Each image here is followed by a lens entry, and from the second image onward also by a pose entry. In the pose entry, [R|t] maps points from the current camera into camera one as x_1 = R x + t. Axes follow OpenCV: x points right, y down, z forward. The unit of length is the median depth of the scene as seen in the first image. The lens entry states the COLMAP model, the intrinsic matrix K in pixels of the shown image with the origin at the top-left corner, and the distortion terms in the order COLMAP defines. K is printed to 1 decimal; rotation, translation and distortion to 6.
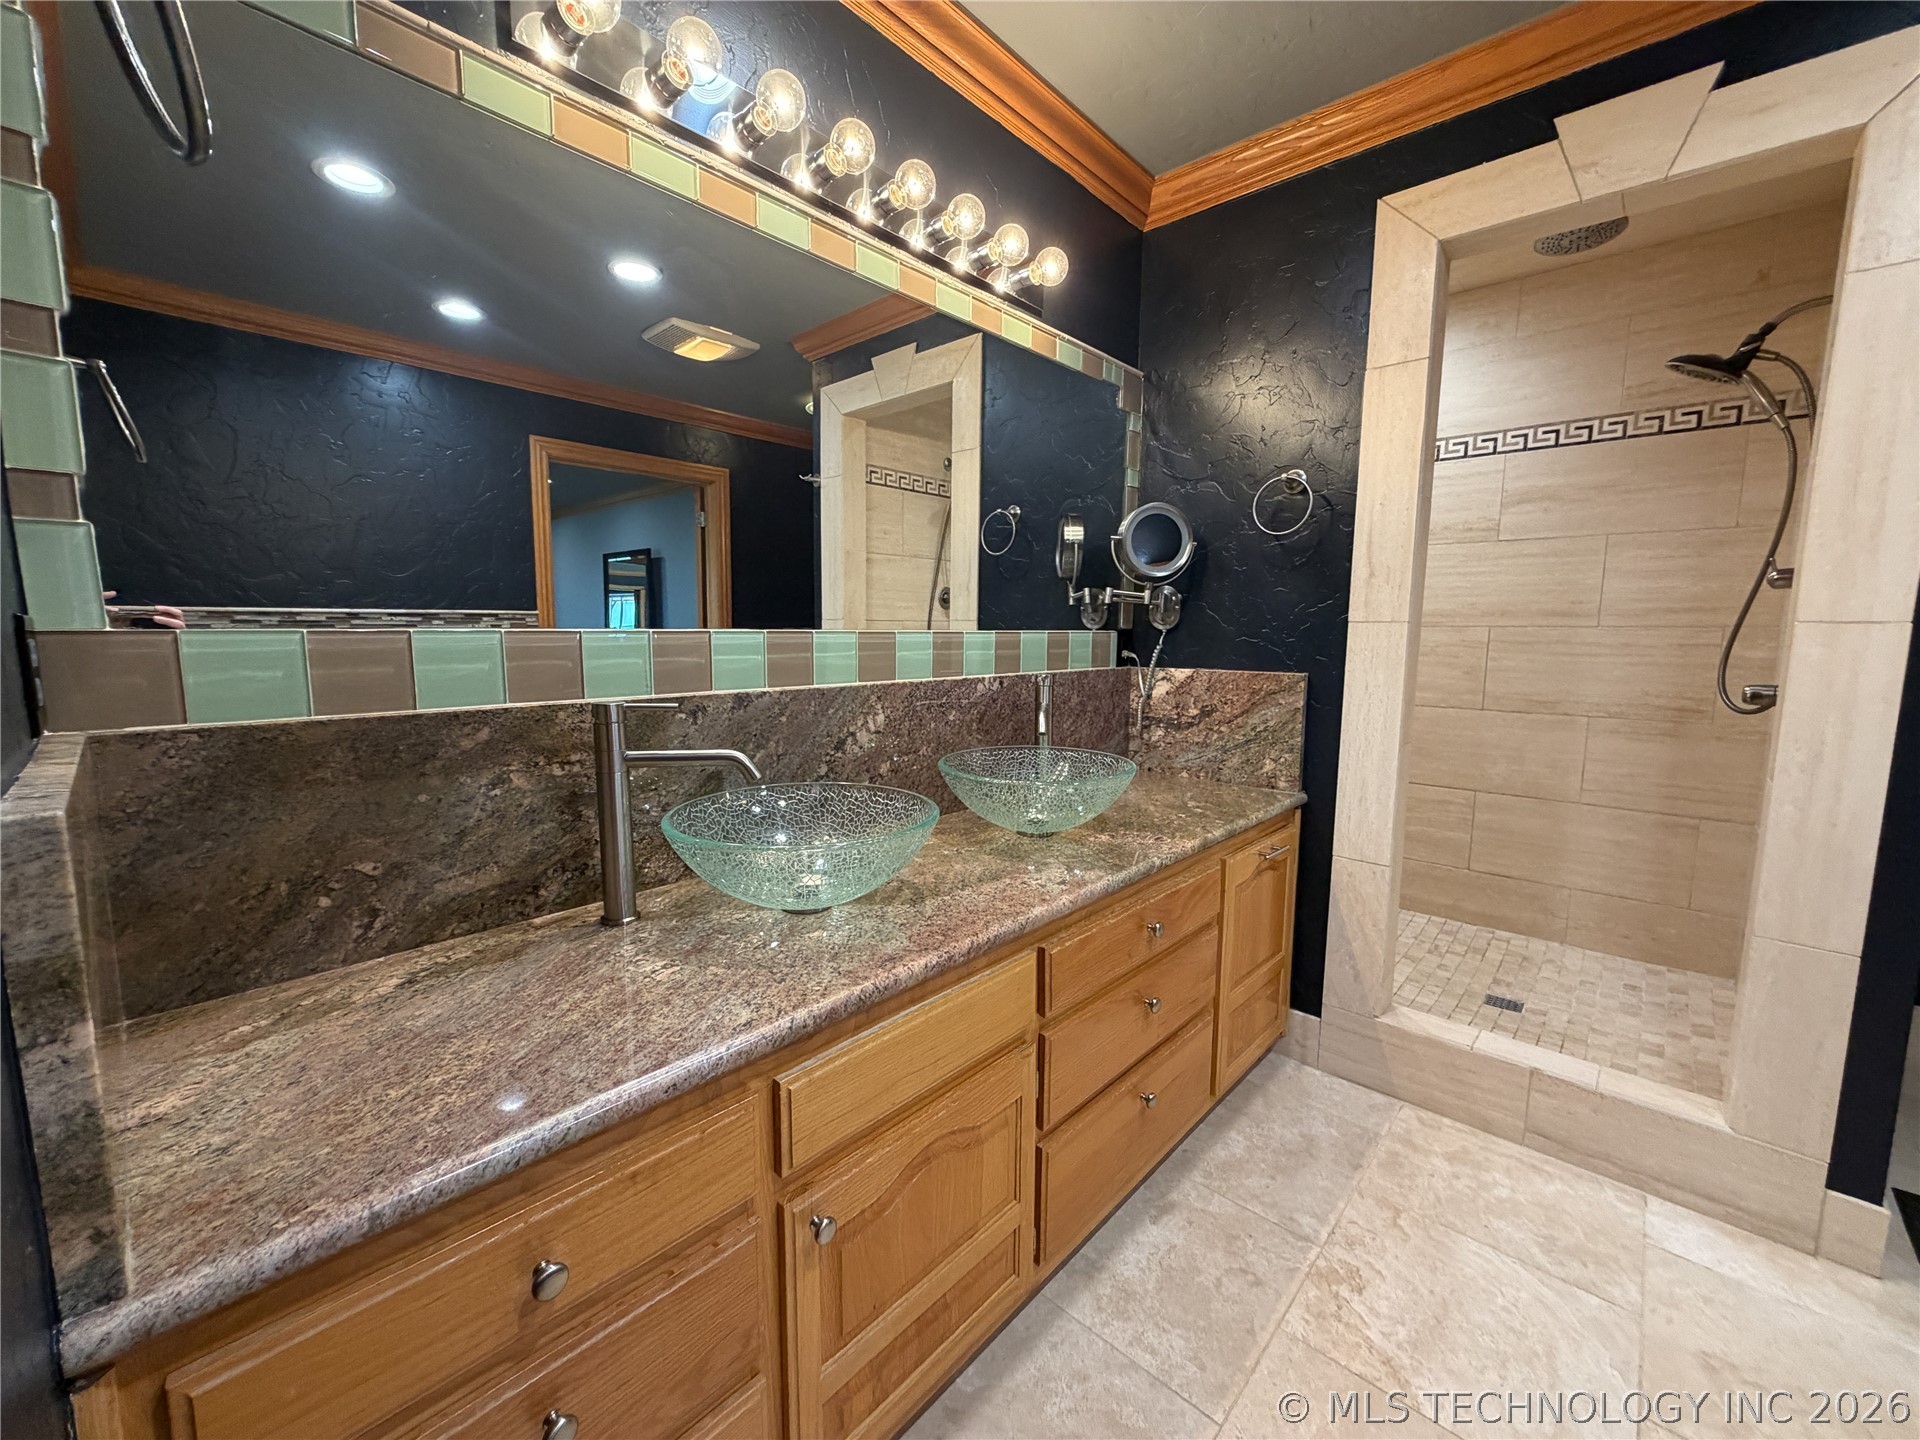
lens RADIAL K [[769.3, 0, 954.3], [0, 769.3, 720.1], [0, 0, 1]] dist [-0.000302, -0.000012]
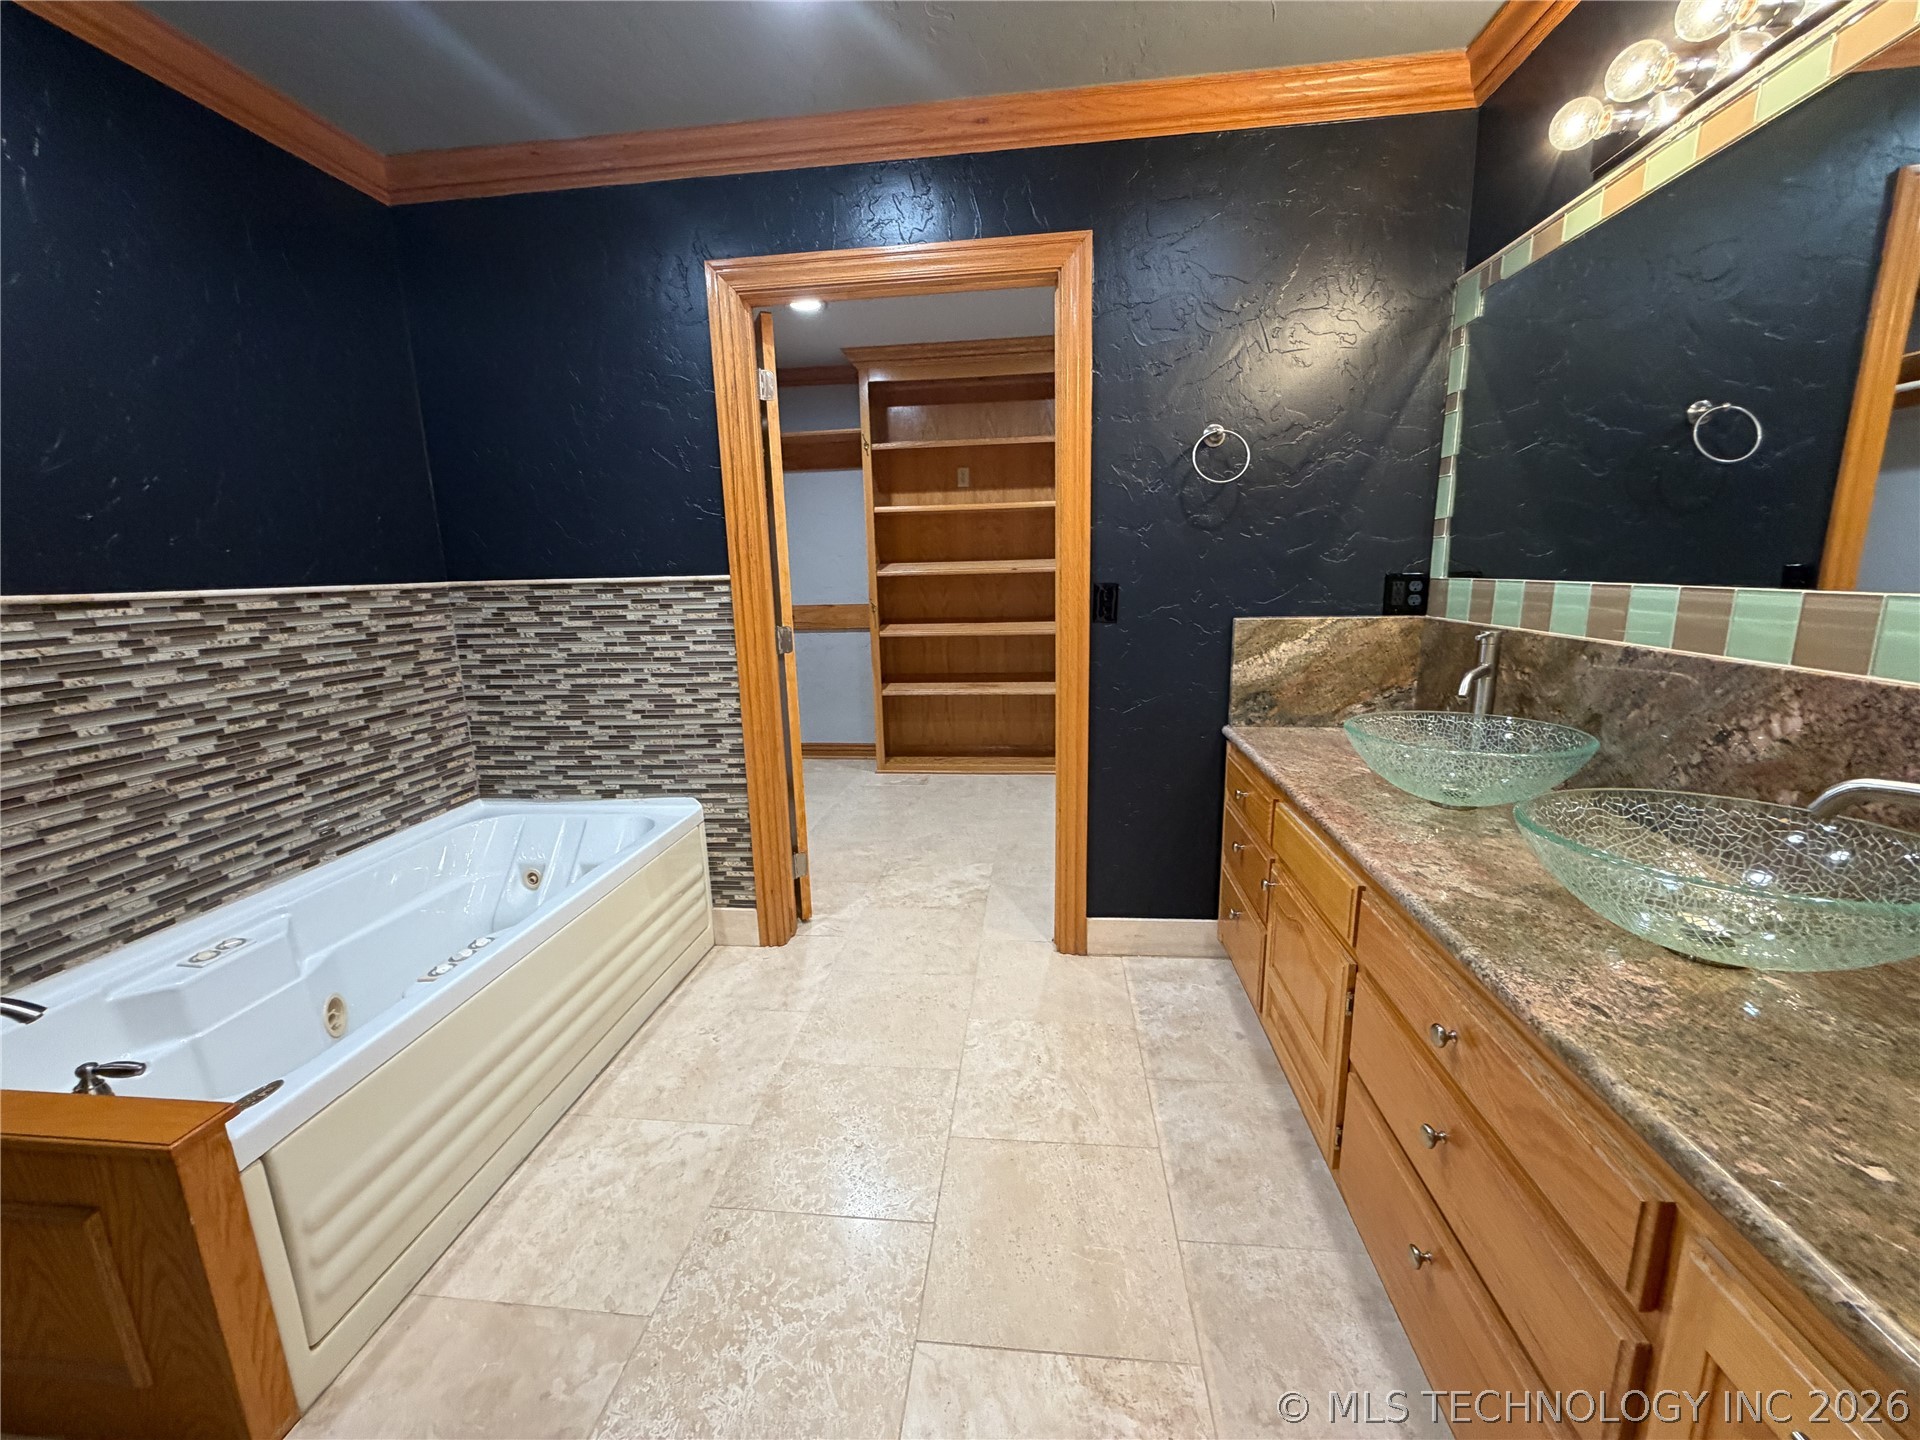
lens RADIAL K [[769.3, 0, 954.3], [0, 769.3, 720.1], [0, 0, 1]] dist [-0.000302, -0.000012]
pose [[-0.805195, 0.131096, -0.578338, 0.993195], [-0.050778, 0.956435, 0.287497, -0.180758], [0.590832, 0.260858, -0.763460, 1.206826]]
